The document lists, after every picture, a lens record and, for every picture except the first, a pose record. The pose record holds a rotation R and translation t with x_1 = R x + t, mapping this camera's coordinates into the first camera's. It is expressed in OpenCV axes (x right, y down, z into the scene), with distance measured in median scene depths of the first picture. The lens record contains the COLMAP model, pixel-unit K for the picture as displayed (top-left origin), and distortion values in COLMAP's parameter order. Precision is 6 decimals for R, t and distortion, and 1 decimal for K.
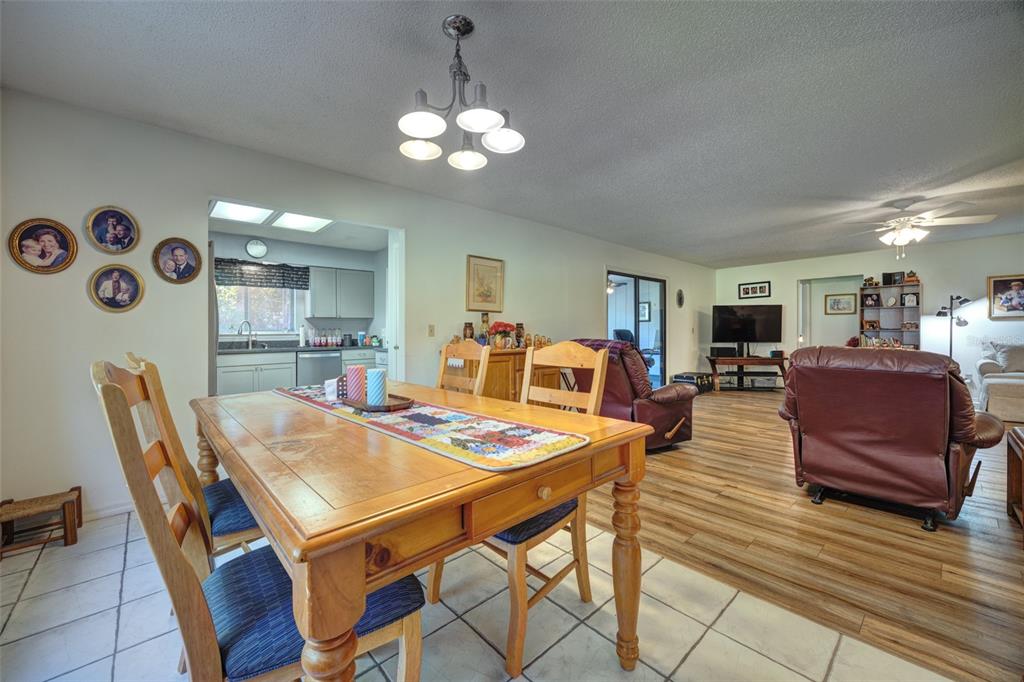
lens RADIAL K [[392.2, 0, 490.8], [0, 392.2, 331.7], [0, 0, 1]] dist [0.001702, 0.000169]
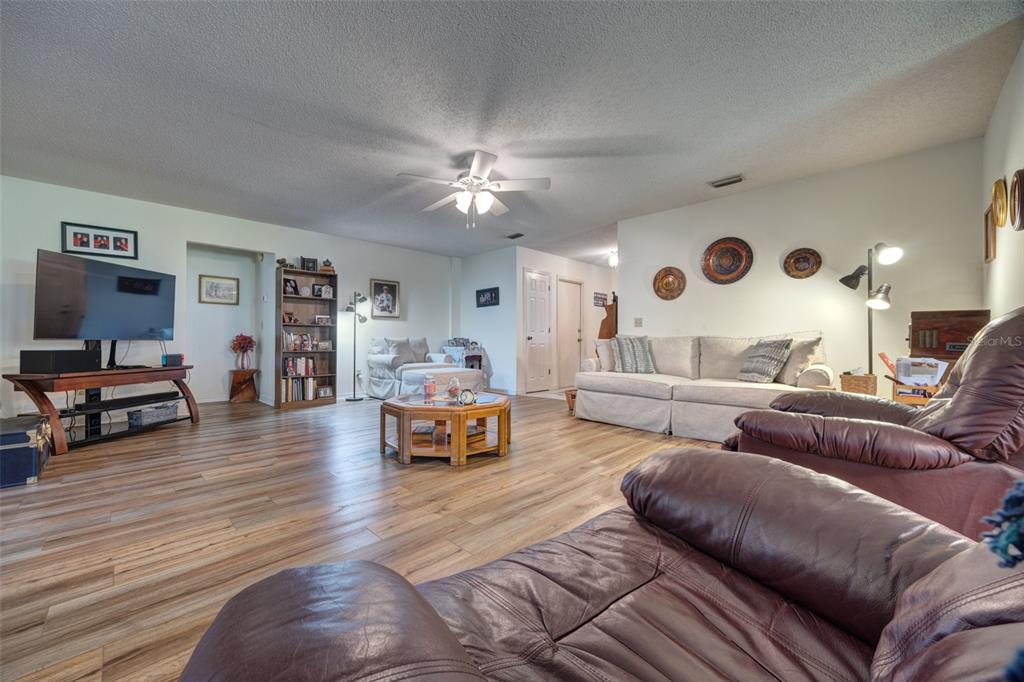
lens RADIAL K [[390.0, 0, 507.7], [0, 390.0, 341.9], [0, 0, 1]] dist [0.001178, 0.000060]
pose [[-0.070599, 0.001904, 0.997503, 0.157356], [-0.003665, 0.999991, -0.002168, 0.034579], [-0.997498, -0.003808, -0.070591, 0.663318]]
